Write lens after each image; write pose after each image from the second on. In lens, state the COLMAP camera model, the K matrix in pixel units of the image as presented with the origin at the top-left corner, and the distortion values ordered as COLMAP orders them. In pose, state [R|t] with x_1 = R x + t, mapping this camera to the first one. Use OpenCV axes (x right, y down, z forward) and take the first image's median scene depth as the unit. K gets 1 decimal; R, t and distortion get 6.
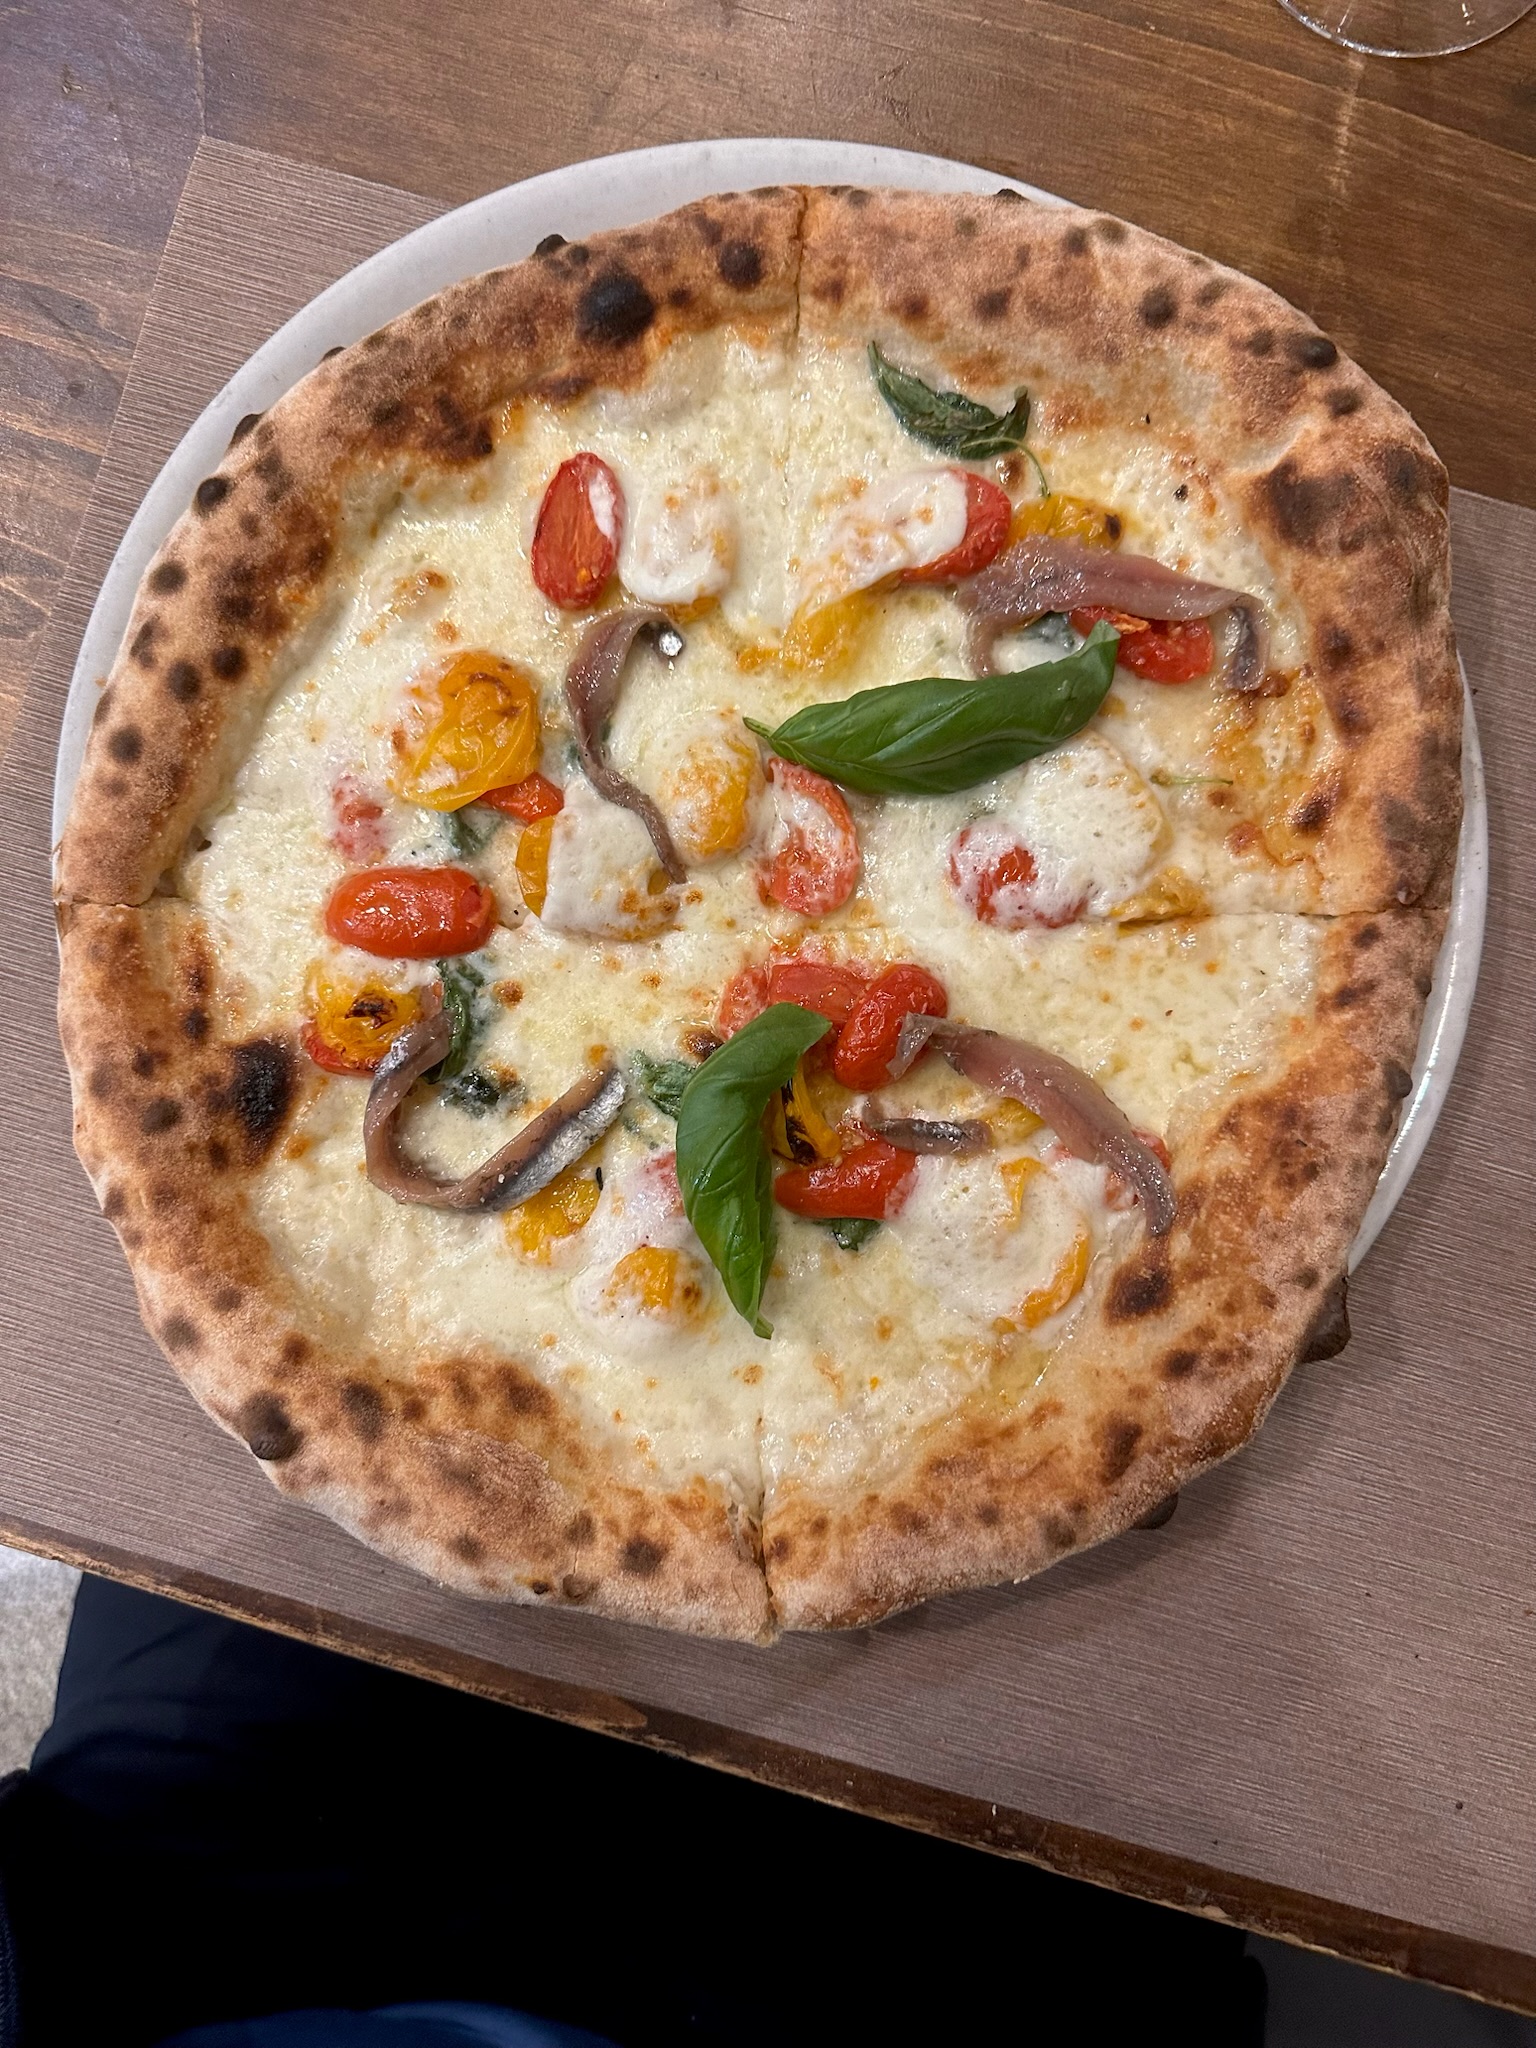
lens RADIAL K [[1434.5, 0, 768.0], [0, 1434.5, 1024.0], [0, 0, 1]] dist [0.066909, -0.144759]
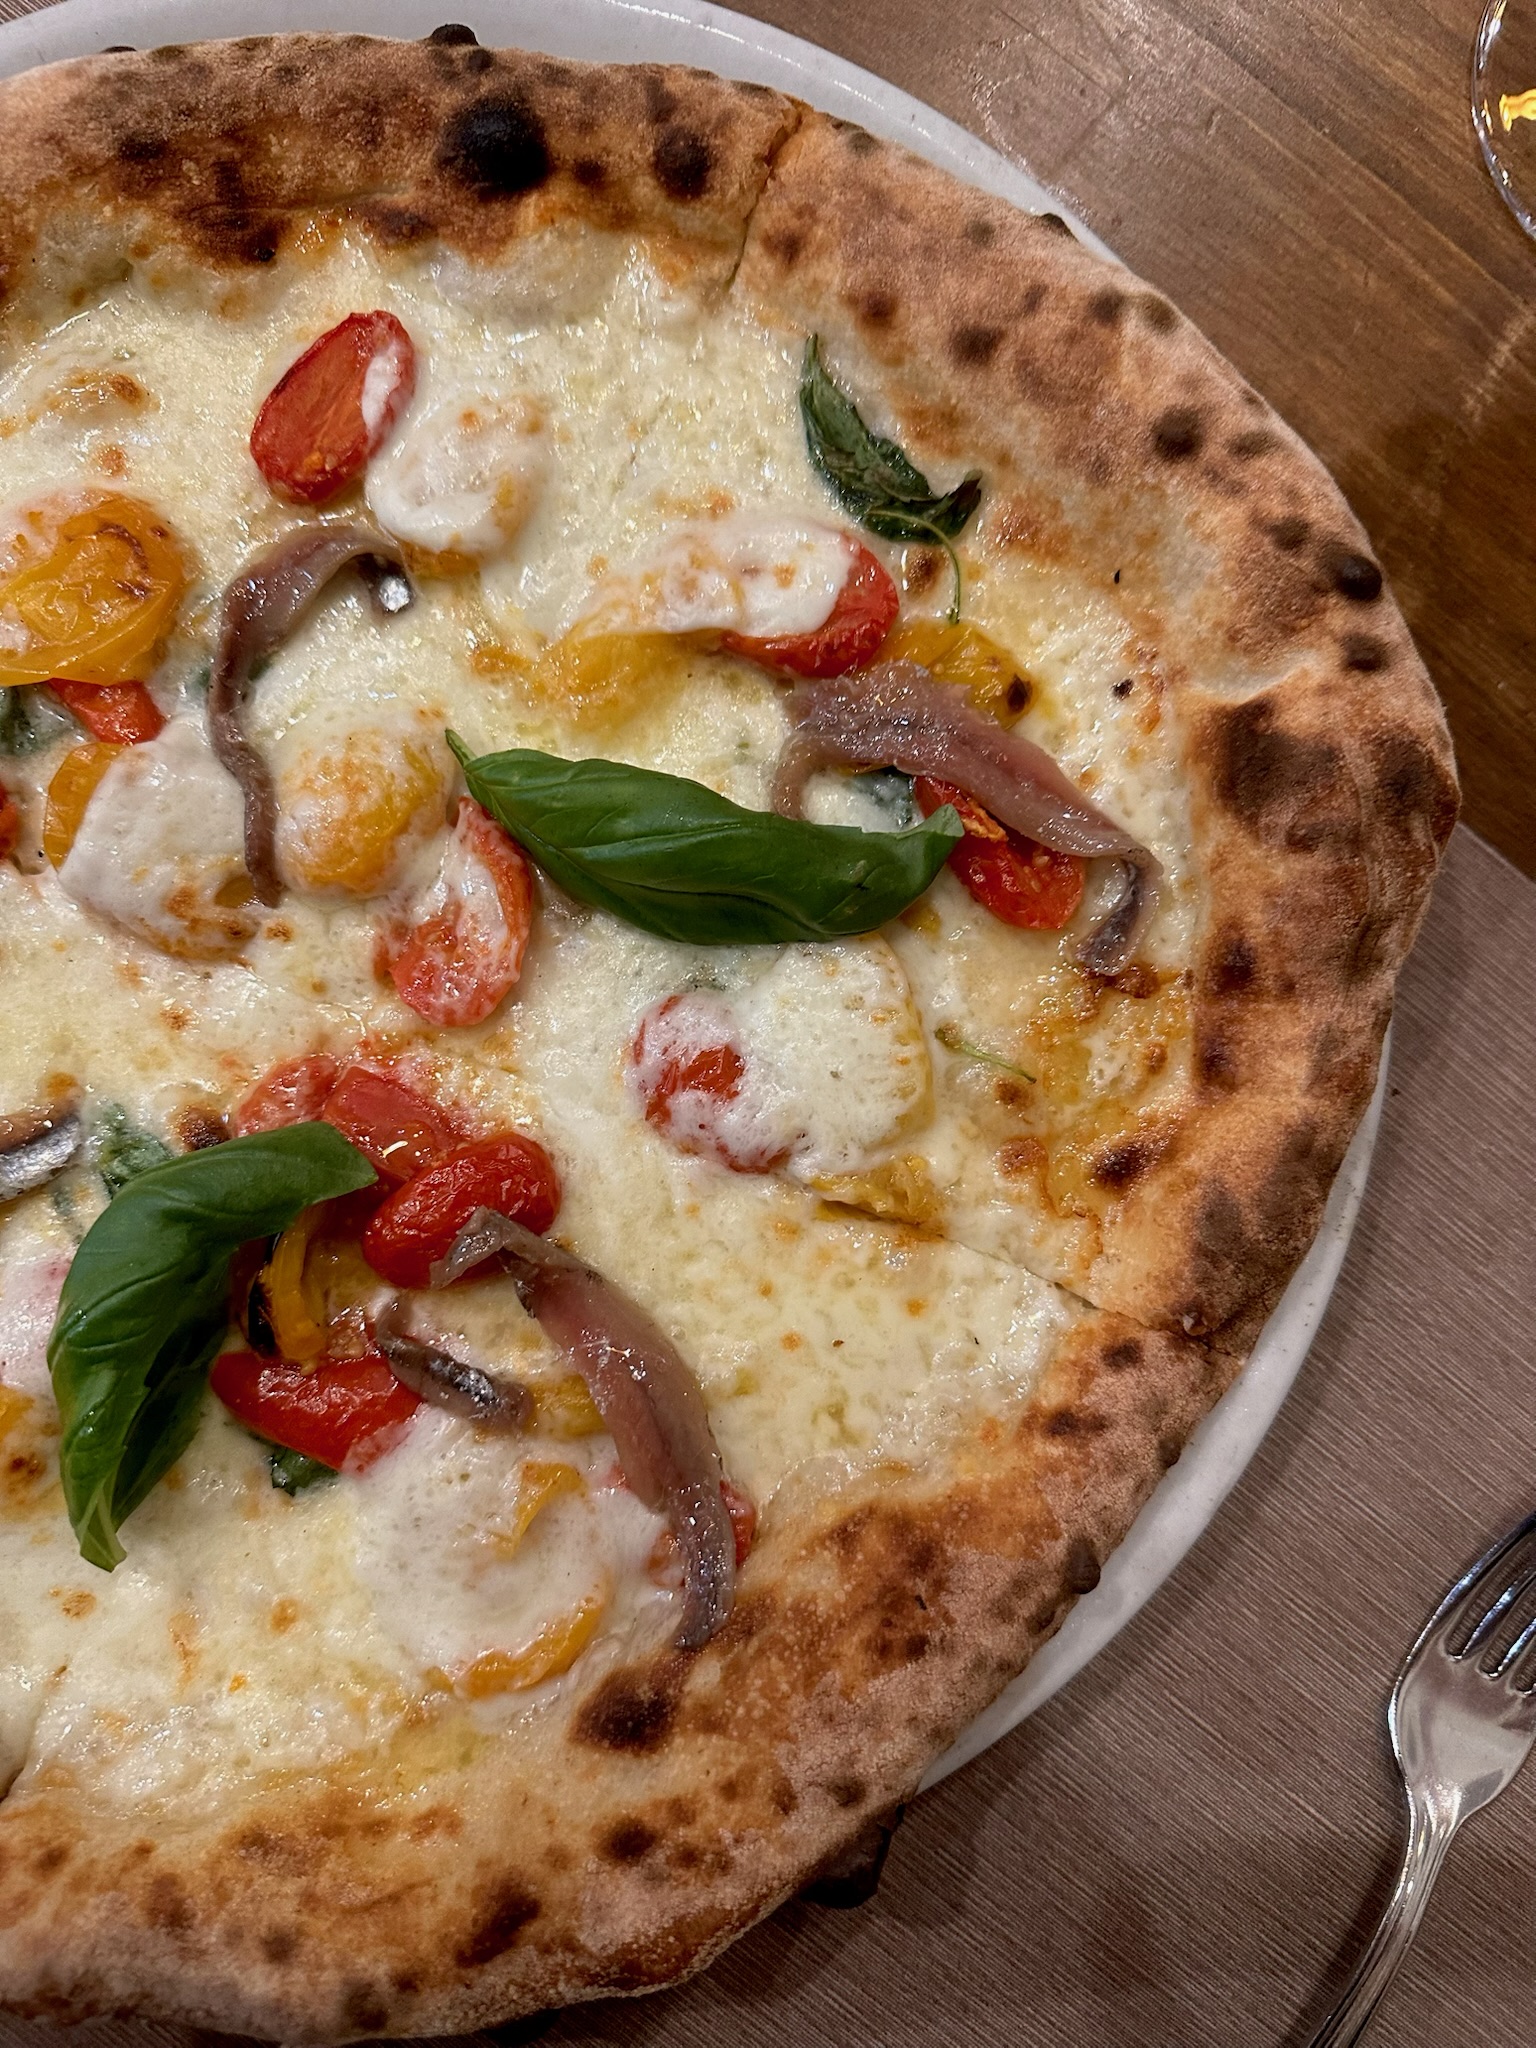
lens RADIAL K [[1419.3, 0, 768.0], [0, 1419.3, 1024.0], [0, 0, 1]] dist [0.007936, -0.037656]
pose [[0.921079, 0.388461, 0.026669, 0.169449], [-0.386766, 0.920674, -0.052649, -0.104831], [-0.045005, 0.038179, 0.998257, 0.300913]]
